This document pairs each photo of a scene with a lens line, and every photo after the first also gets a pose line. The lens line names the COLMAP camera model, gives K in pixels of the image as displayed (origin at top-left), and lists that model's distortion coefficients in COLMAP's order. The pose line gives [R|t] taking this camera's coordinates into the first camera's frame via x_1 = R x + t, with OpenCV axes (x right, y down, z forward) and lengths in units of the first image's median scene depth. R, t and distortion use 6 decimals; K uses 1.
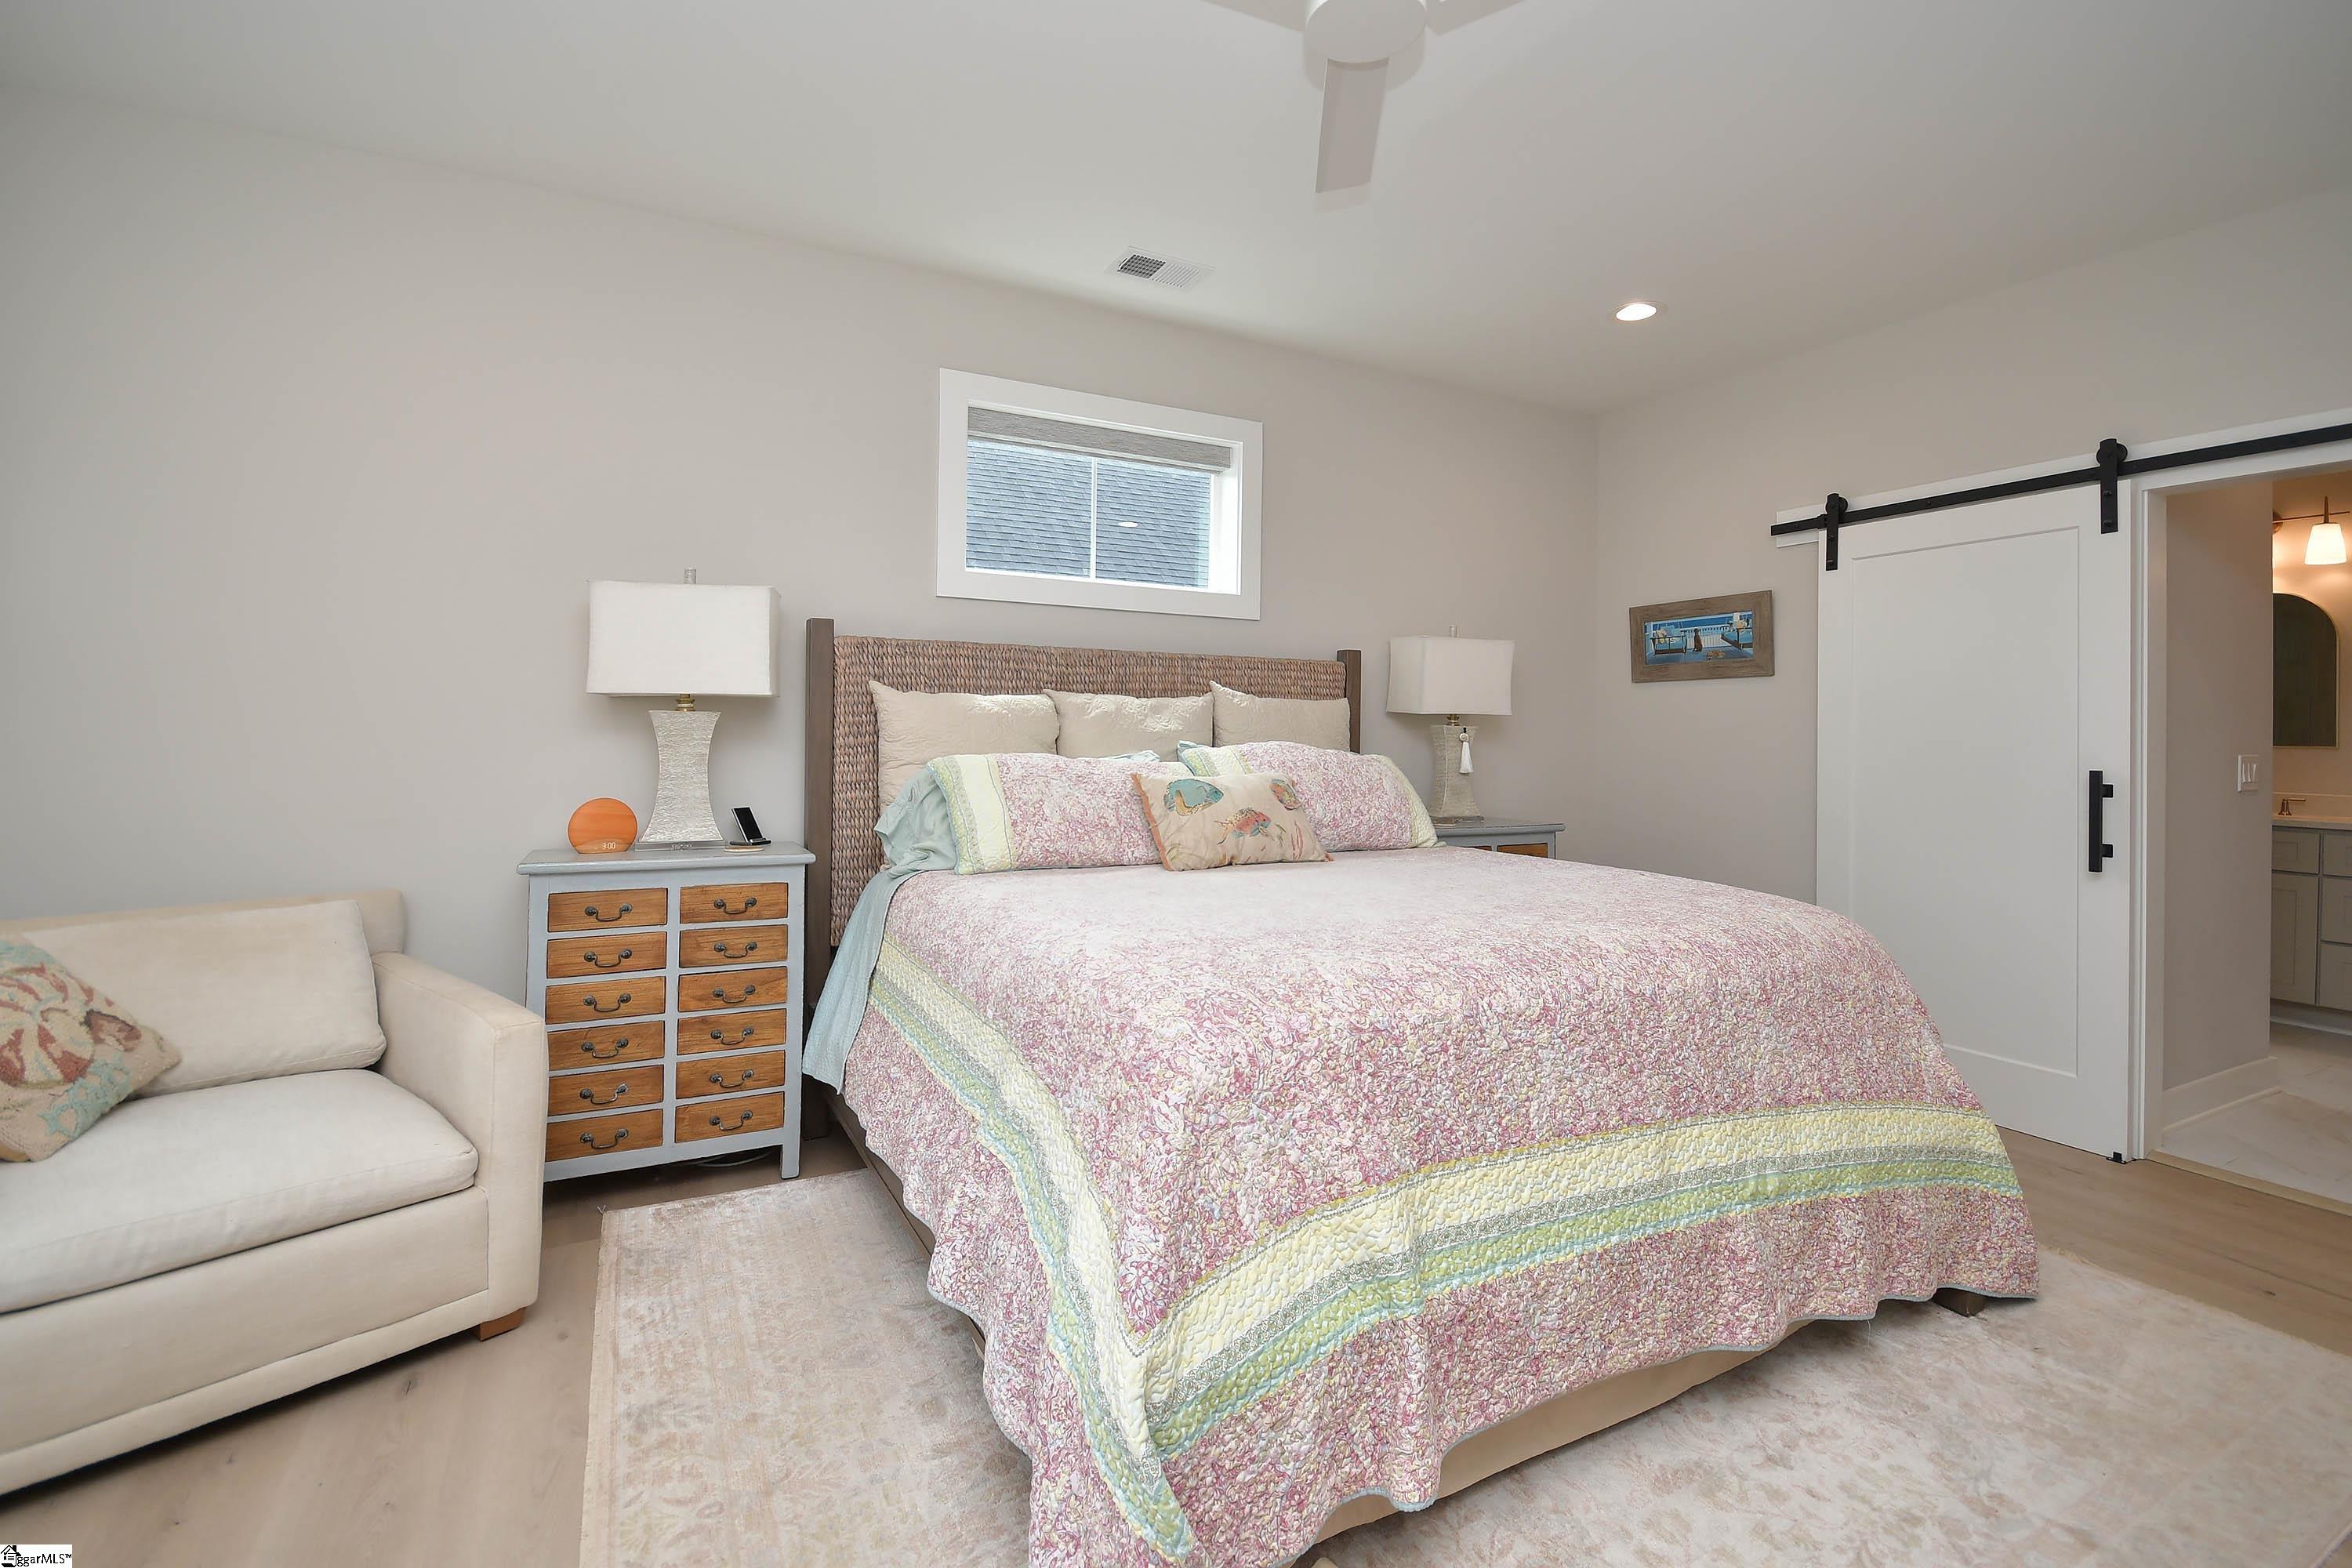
lens RADIAL K [[1062.2, 0, 1197.8], [0, 1062.2, 709.7], [0, 0, 1]] dist [-0.003898, -0.005054]
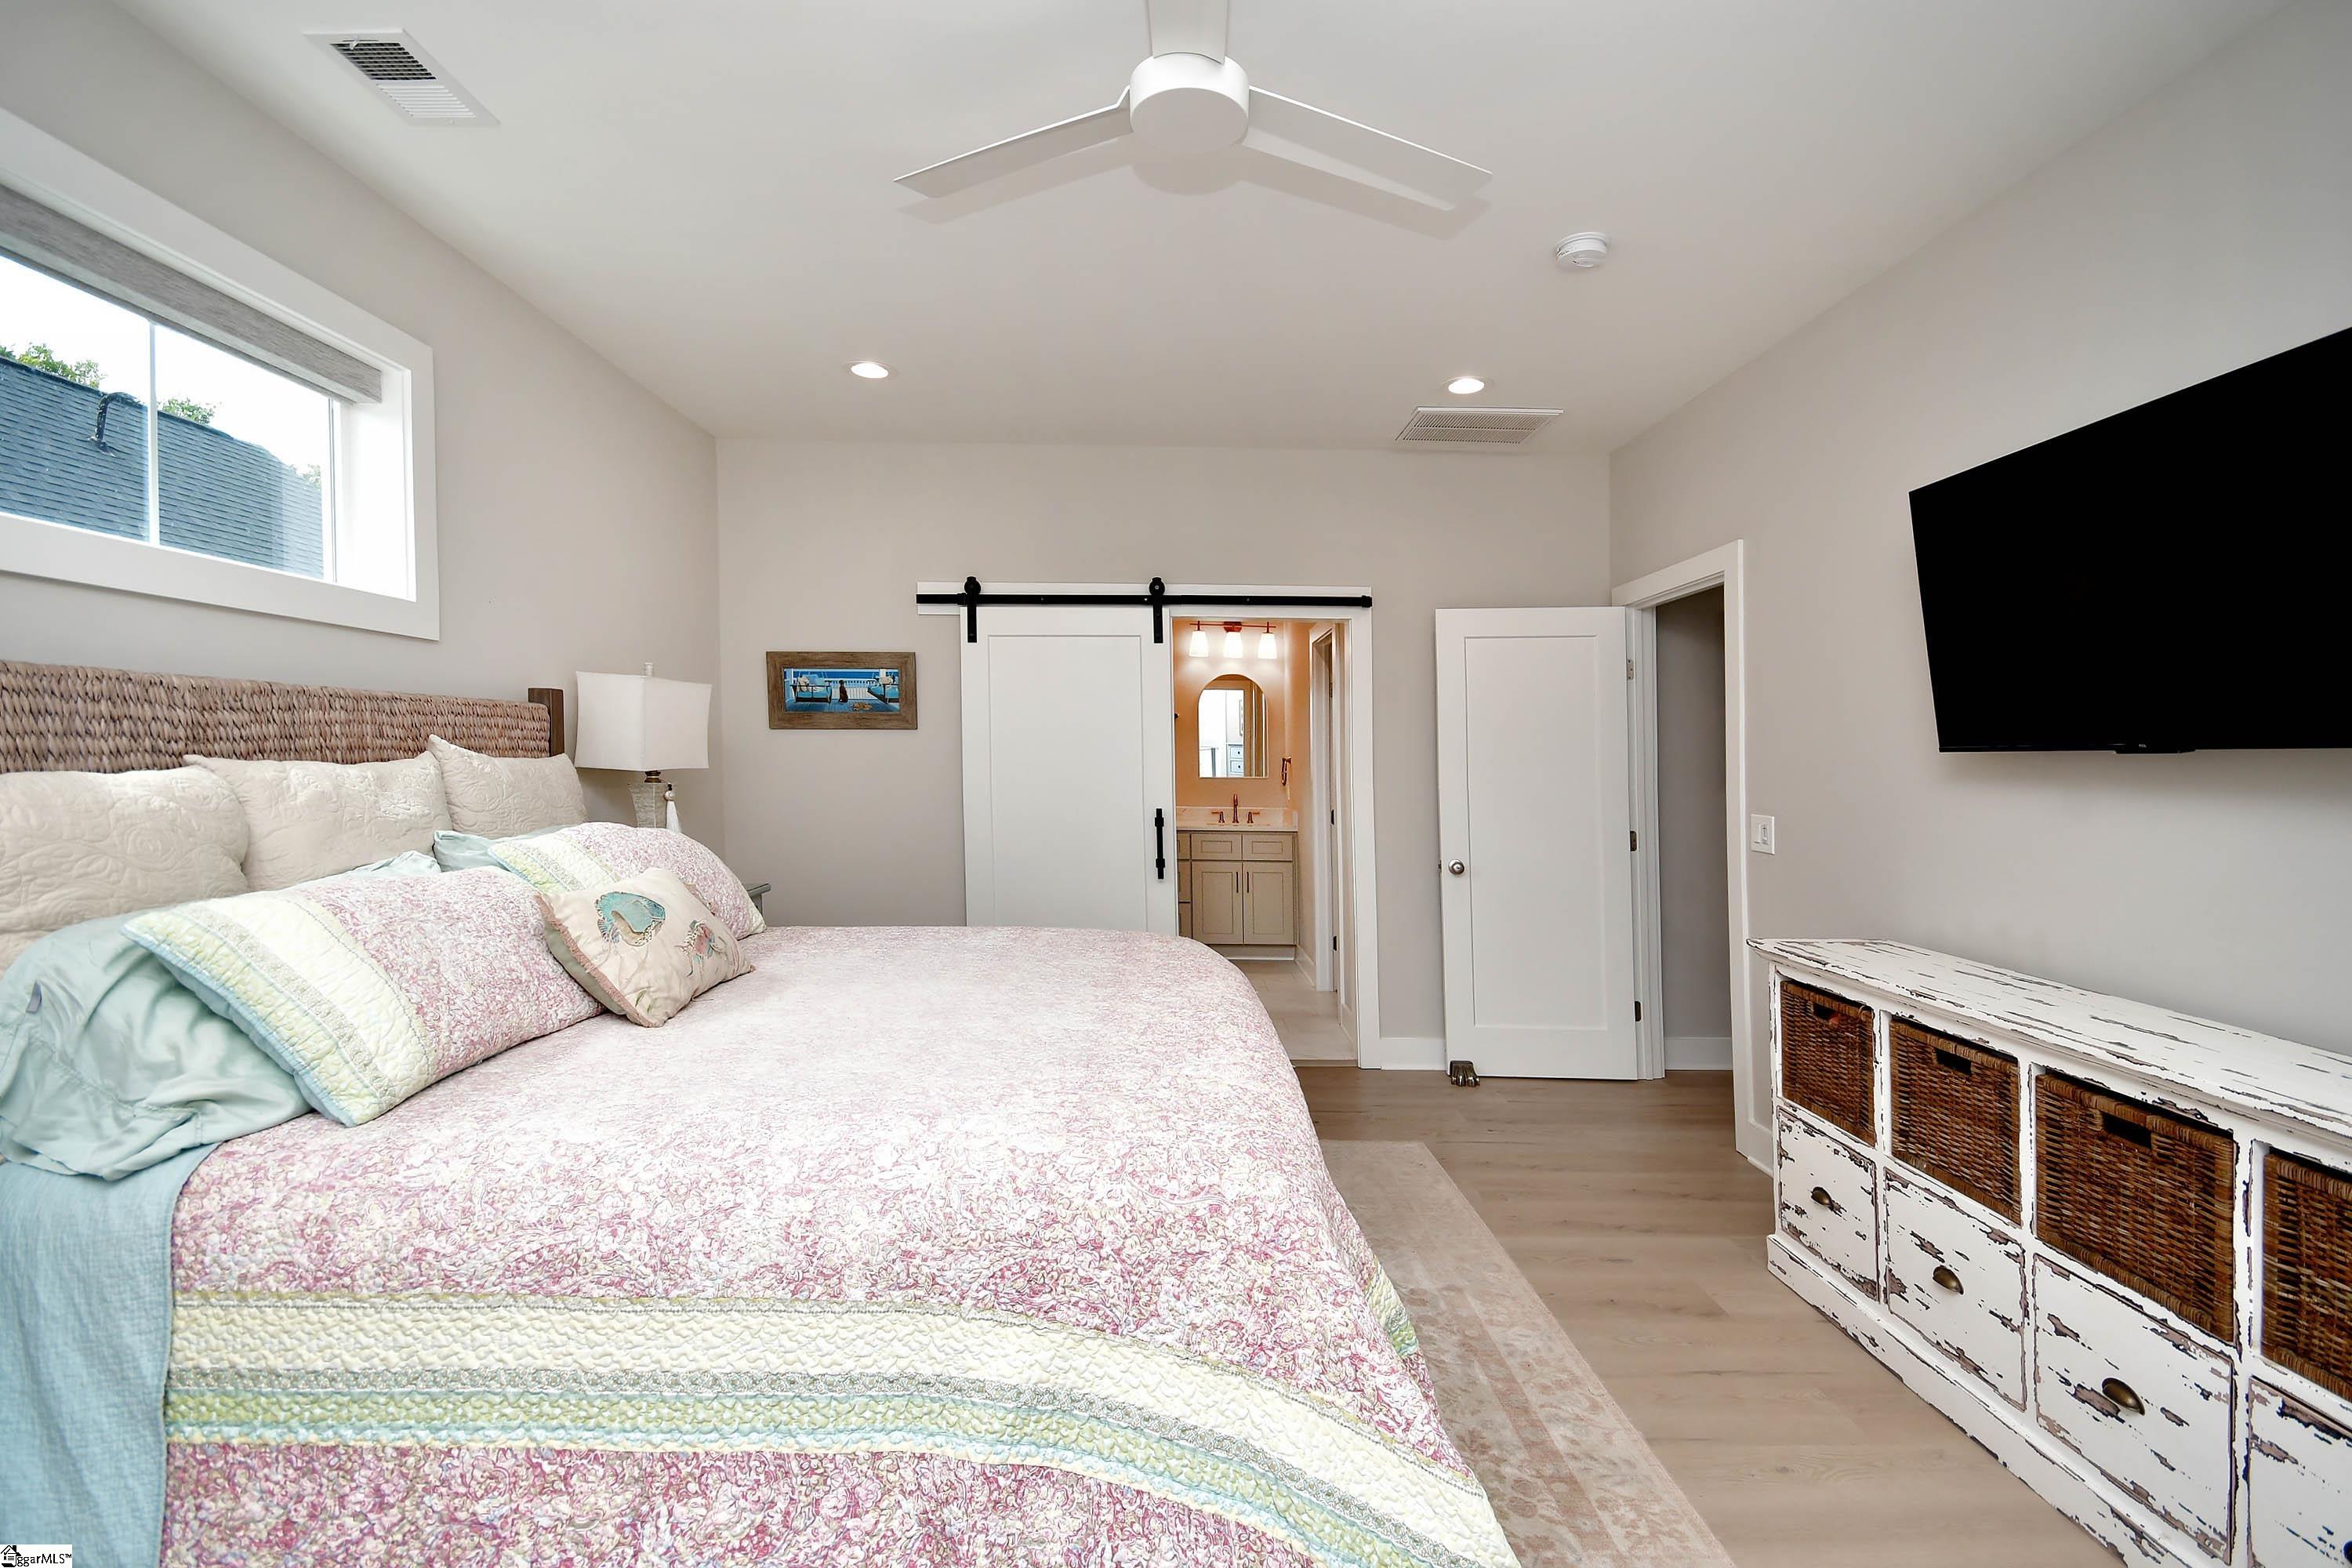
lens RADIAL K [[1062.2, 0, 1166.3], [0, 1062.2, 776.1], [0, 0, 1]] dist [-0.003898, -0.005054]
pose [[0.445439, -0.027191, 0.894899, -0.376842], [-0.026041, 0.998722, 0.043308, -0.041748], [-0.894933, -0.042595, 0.444162, 0.288671]]
